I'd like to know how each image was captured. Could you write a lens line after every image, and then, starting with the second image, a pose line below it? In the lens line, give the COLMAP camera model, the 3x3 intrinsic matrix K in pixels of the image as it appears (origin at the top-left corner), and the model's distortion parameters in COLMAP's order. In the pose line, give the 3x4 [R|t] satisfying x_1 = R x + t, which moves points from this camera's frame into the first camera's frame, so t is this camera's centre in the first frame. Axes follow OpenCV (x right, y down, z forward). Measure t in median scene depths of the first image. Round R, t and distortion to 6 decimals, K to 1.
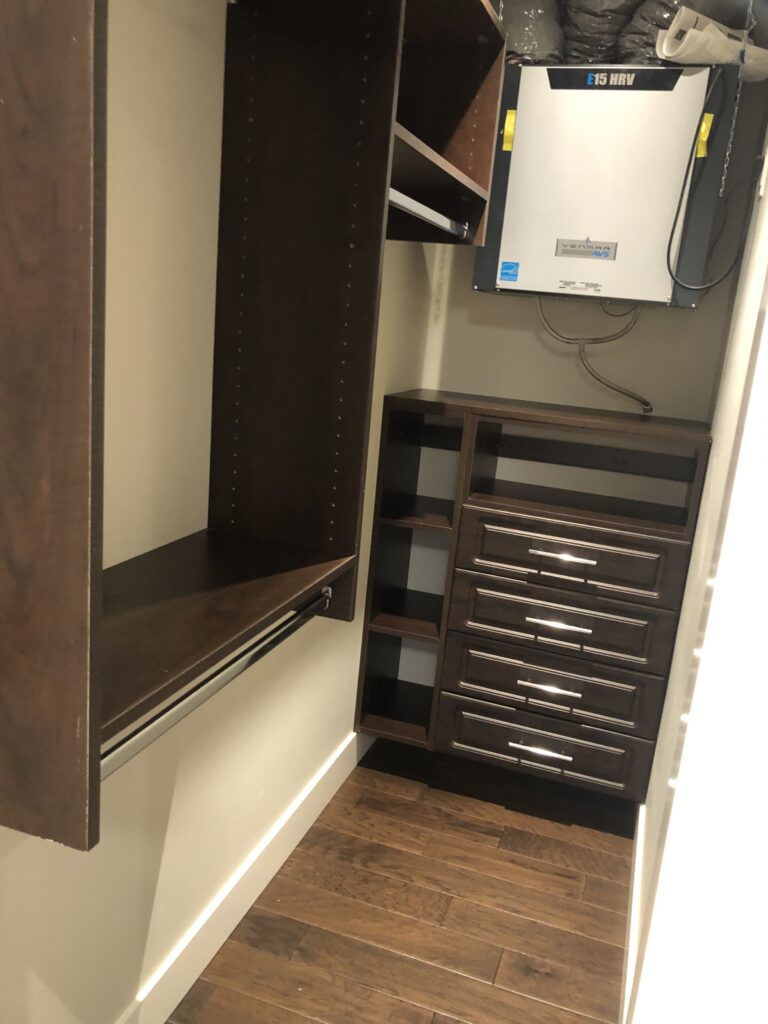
lens RADIAL K [[843.2, 0, 385.9], [0, 843.2, 513.5], [0, 0, 1]] dist [0.039367, -0.017850]
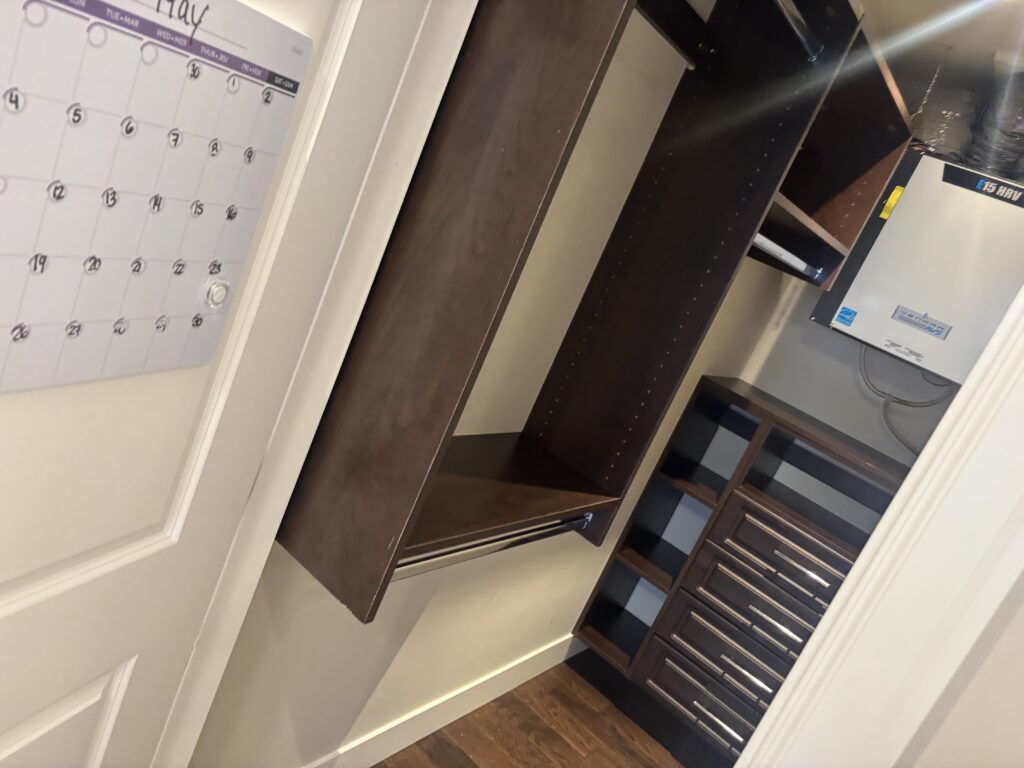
lens RADIAL K [[773.6, 0, 519.1], [0, 773.6, 399.9], [0, 0, 1]] dist [0.044019, -0.034871]
pose [[0.906267, 0.362786, -0.216947, 0.015282], [-0.370825, 0.928694, 0.003920, -0.022948], [0.202899, 0.076897, 0.976176, -0.103950]]
